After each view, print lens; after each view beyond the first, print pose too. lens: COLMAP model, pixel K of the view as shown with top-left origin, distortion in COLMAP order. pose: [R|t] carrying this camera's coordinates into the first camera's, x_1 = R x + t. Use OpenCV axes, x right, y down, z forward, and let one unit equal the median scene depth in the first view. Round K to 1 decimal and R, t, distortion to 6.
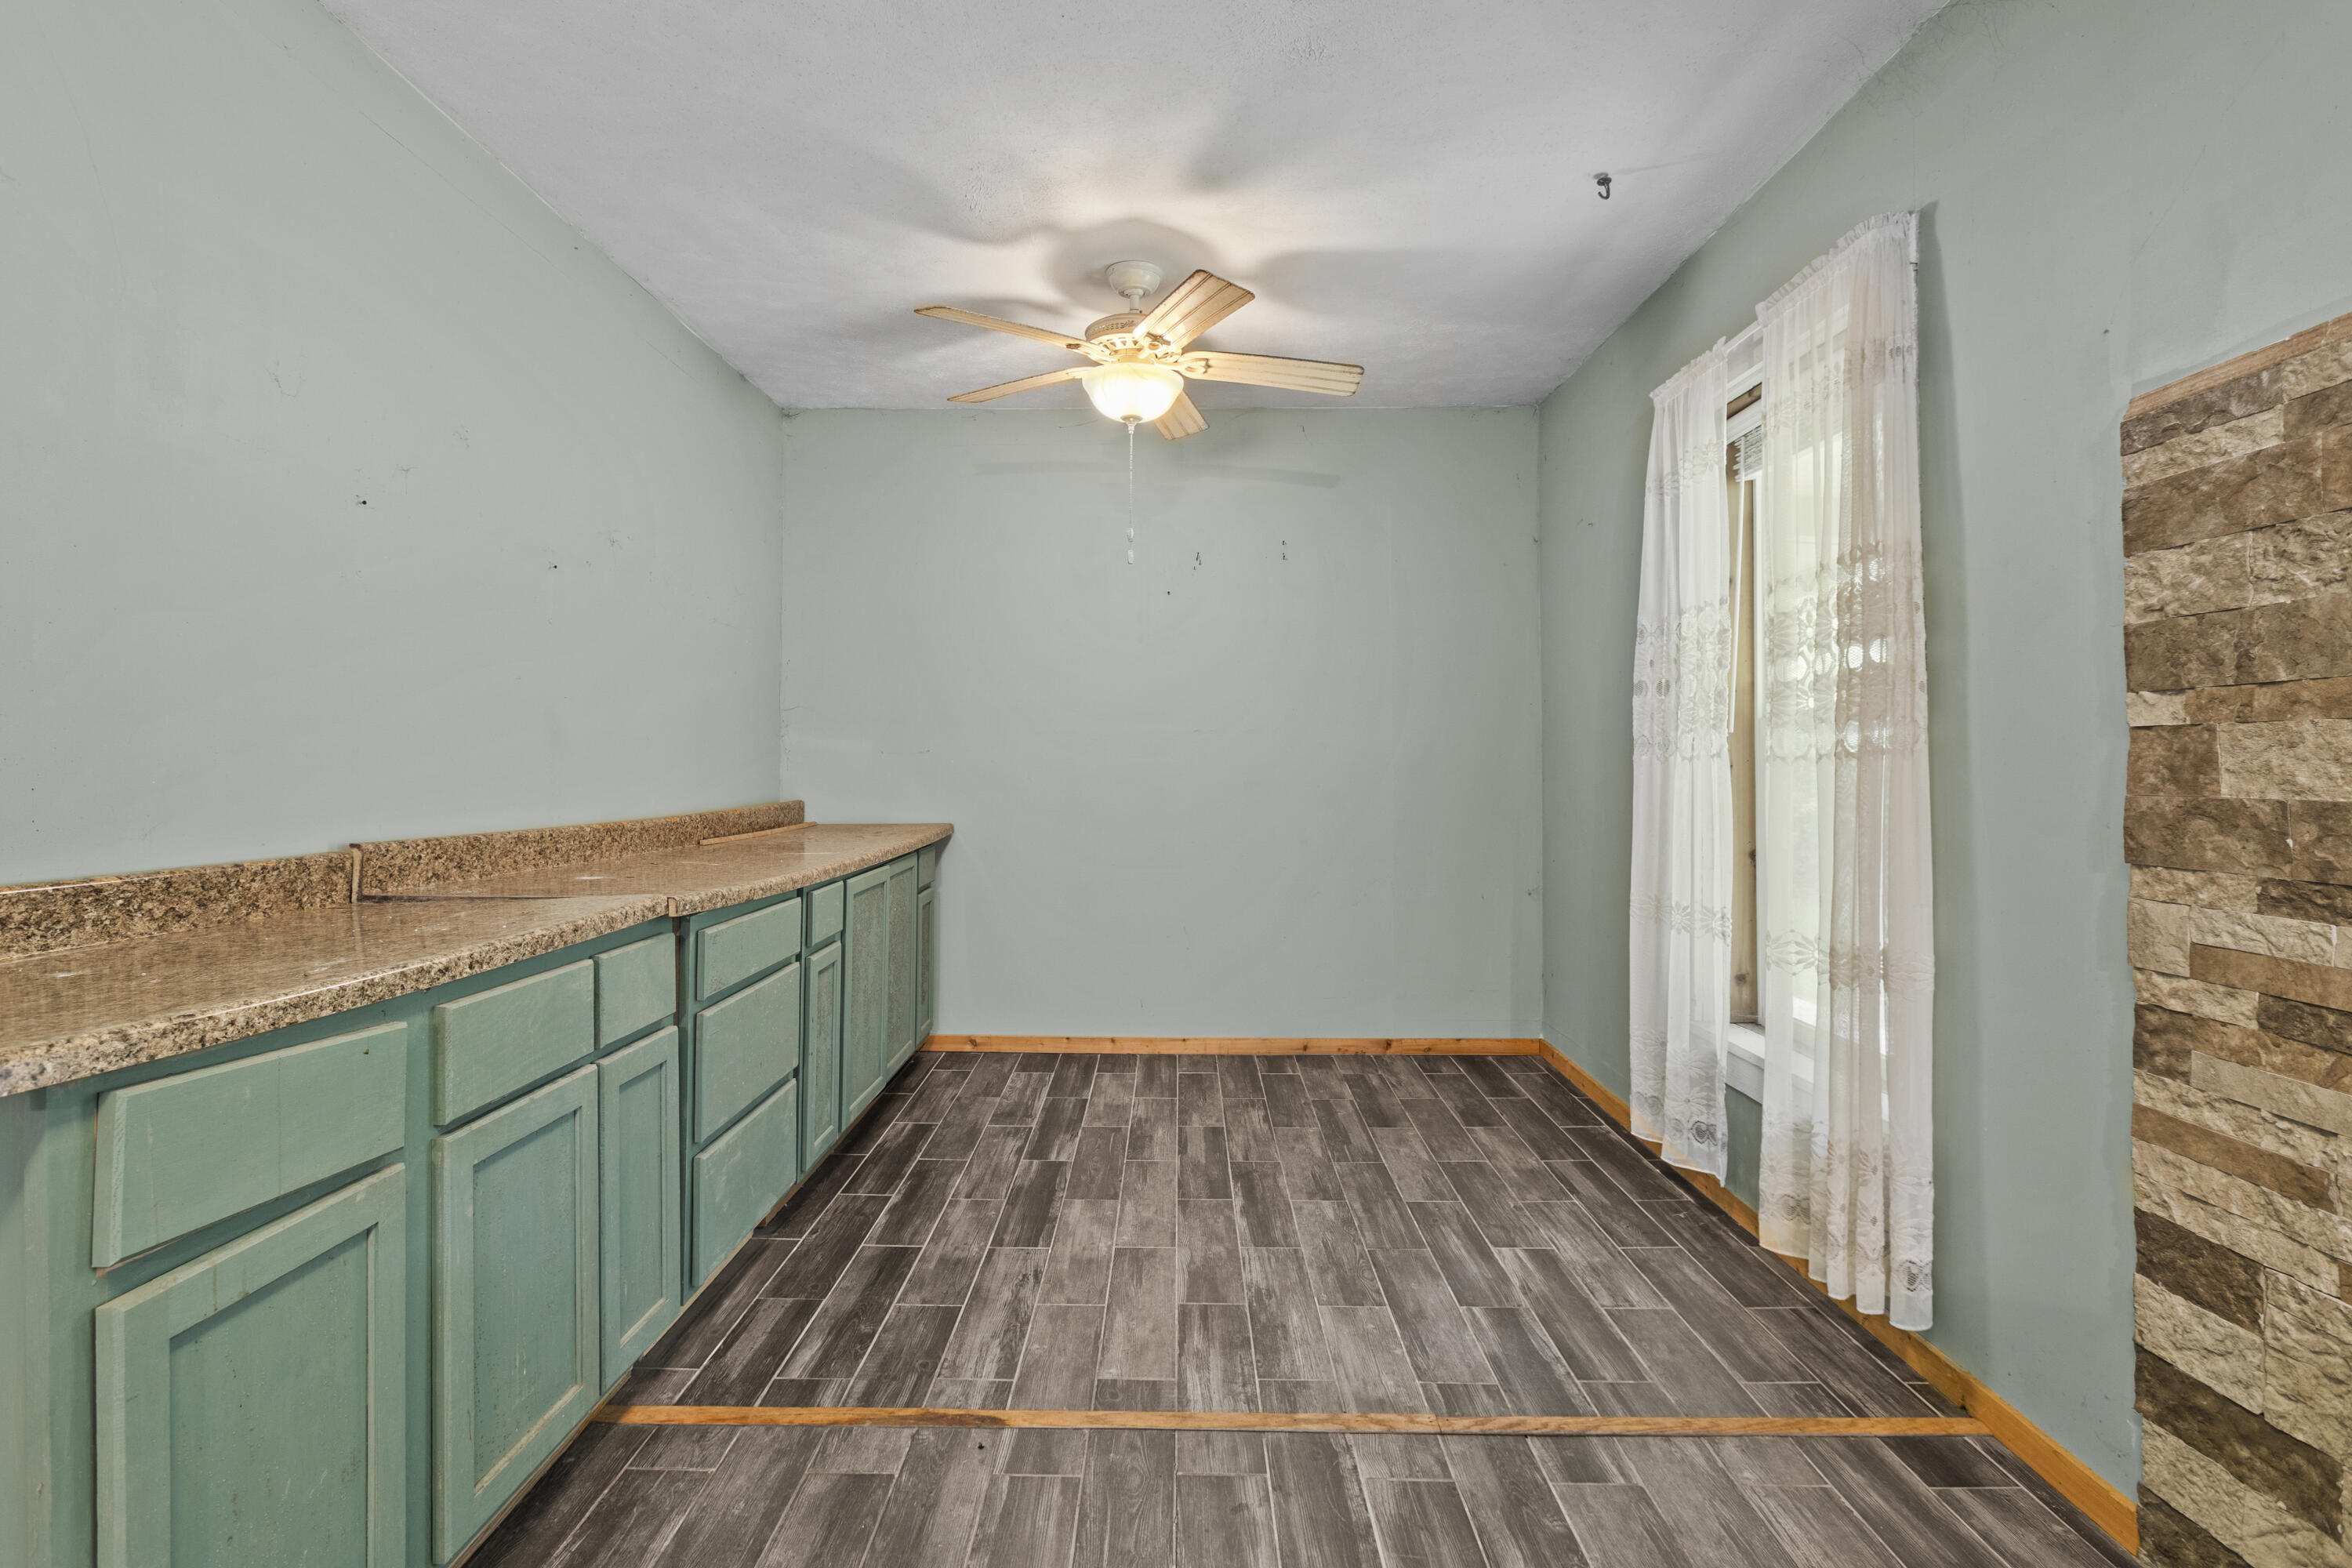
lens RADIAL K [[1161.2, 0, 1177.2], [0, 1161.2, 773.8], [0, 0, 1]] dist [0.000968, 0.000085]
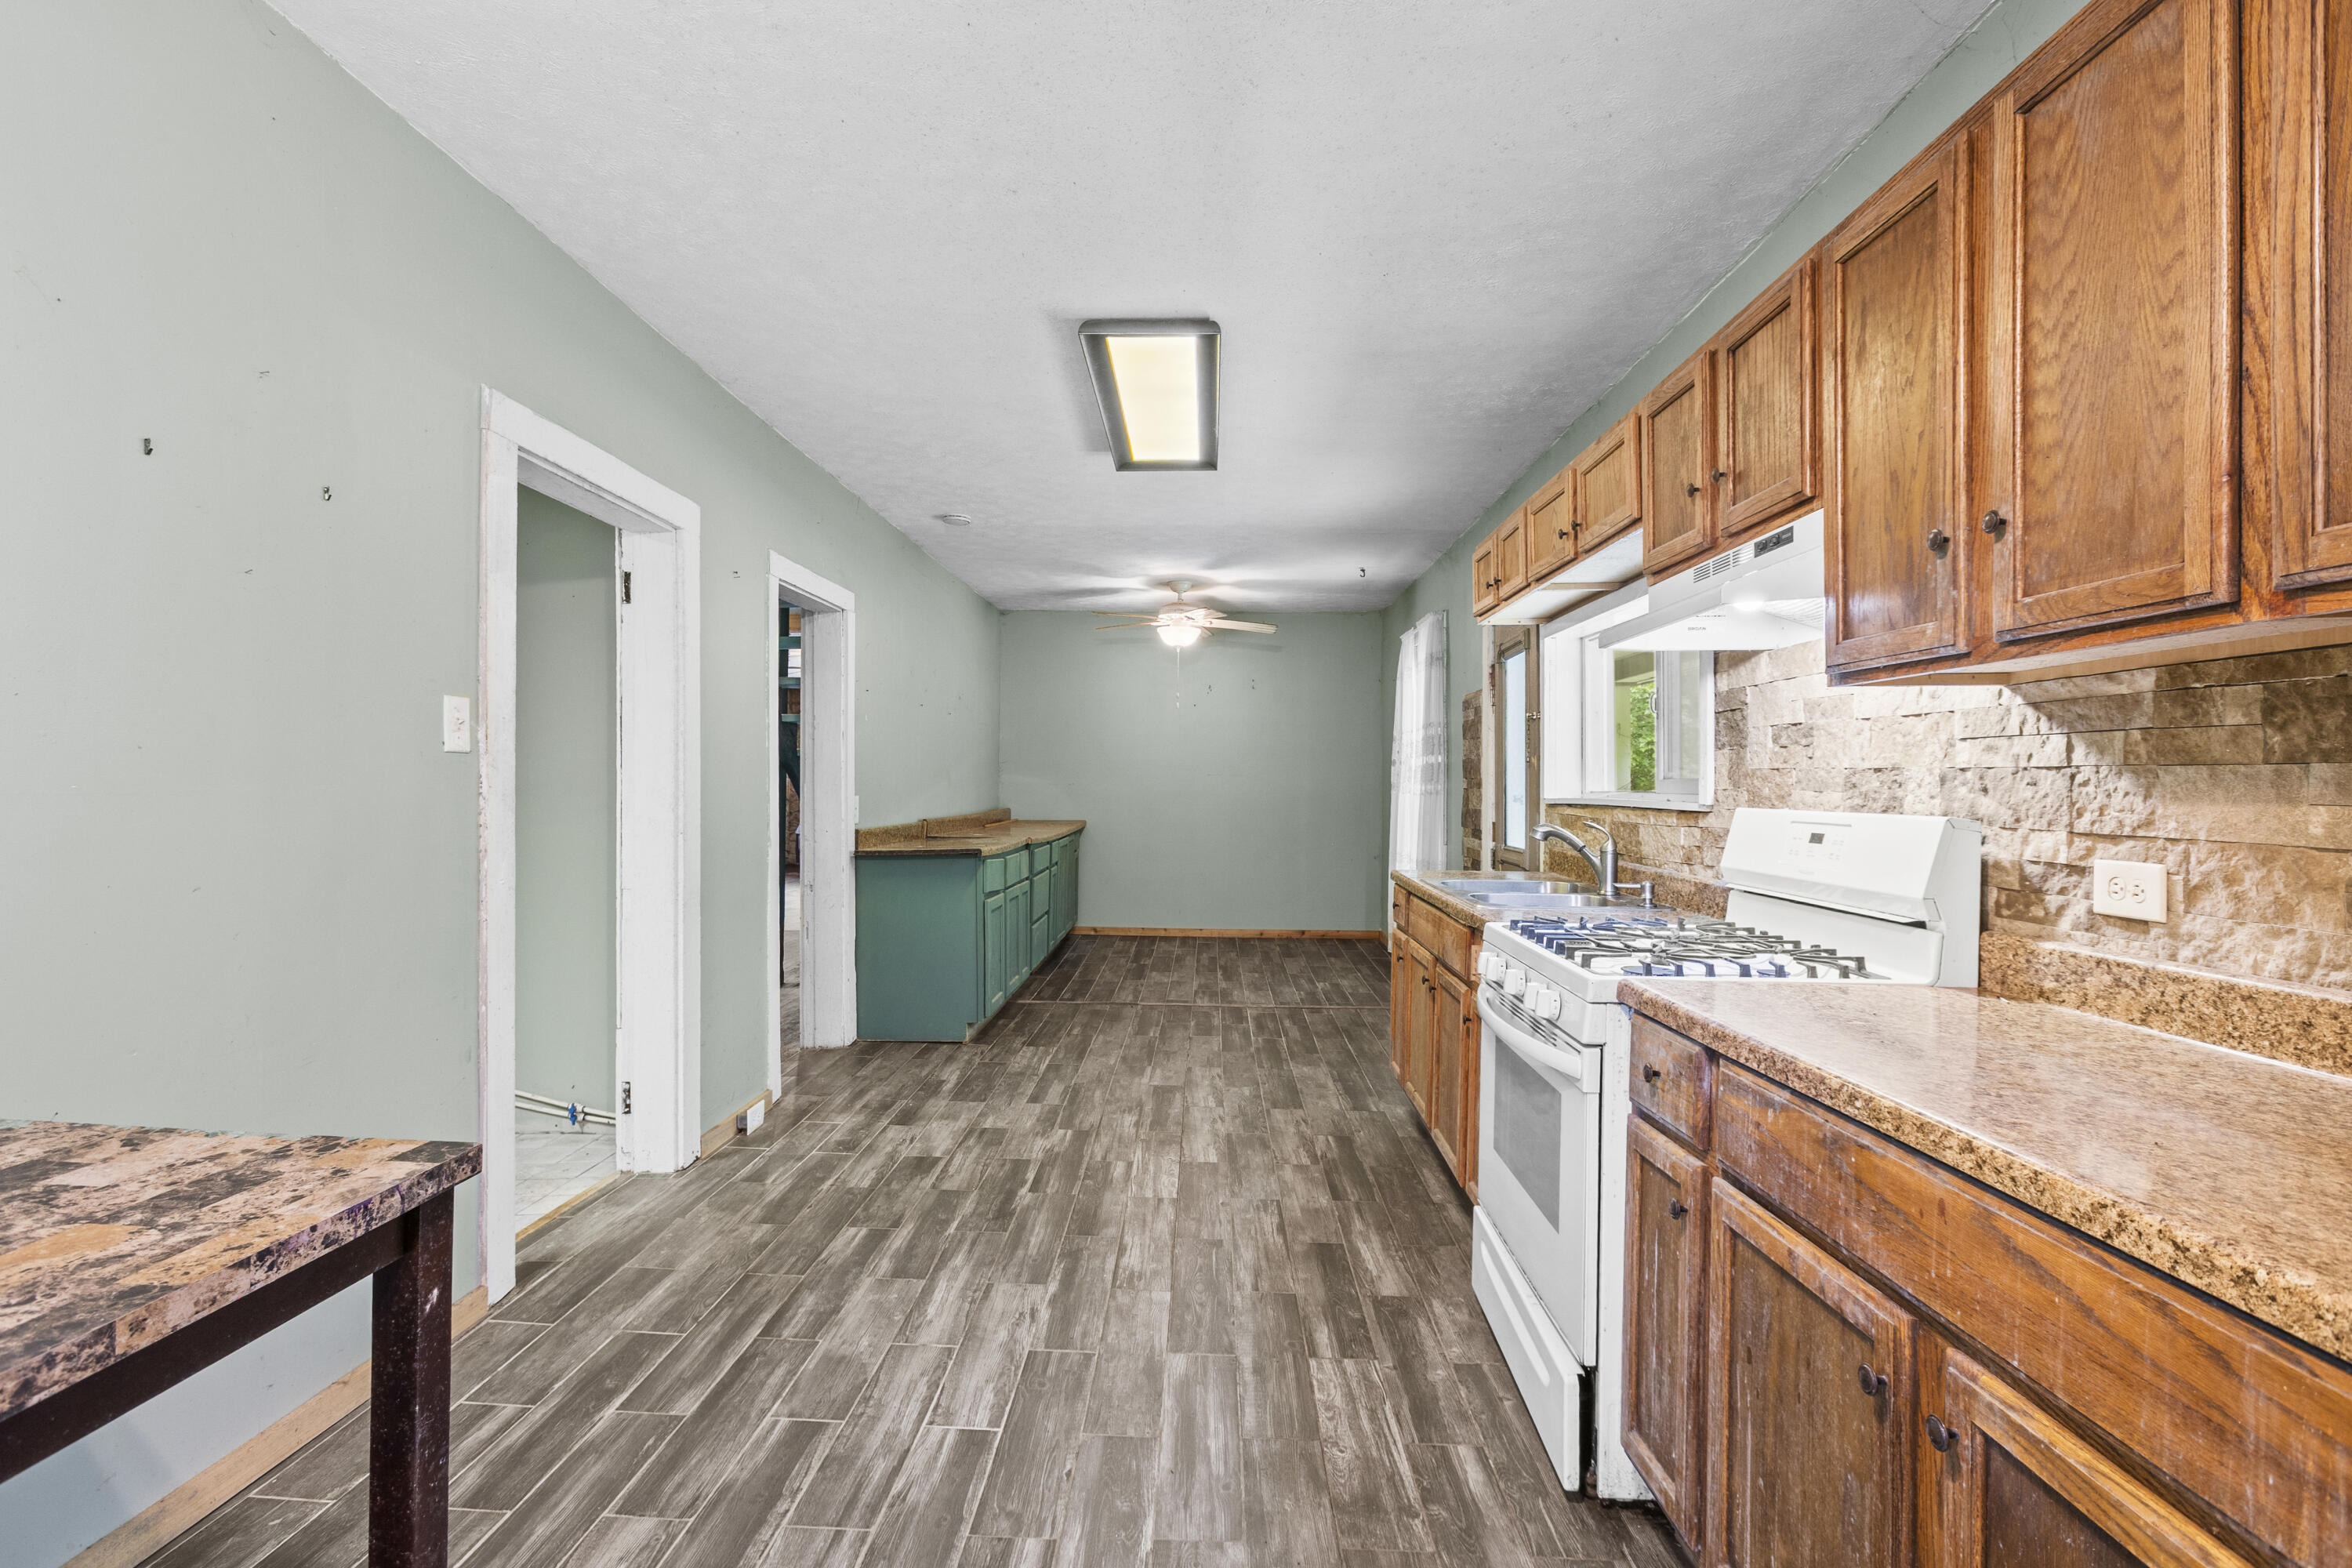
lens RADIAL K [[1043.6, 0, 1176.2], [0, 1043.6, 786.2], [0, 0, 1]] dist [-0.018534, -0.001021]
pose [[0.999512, 0.008648, -0.030021, 0.017243], [-0.008867, 0.999935, -0.007177, -0.005241], [0.029957, 0.007440, 0.999524, -0.902686]]
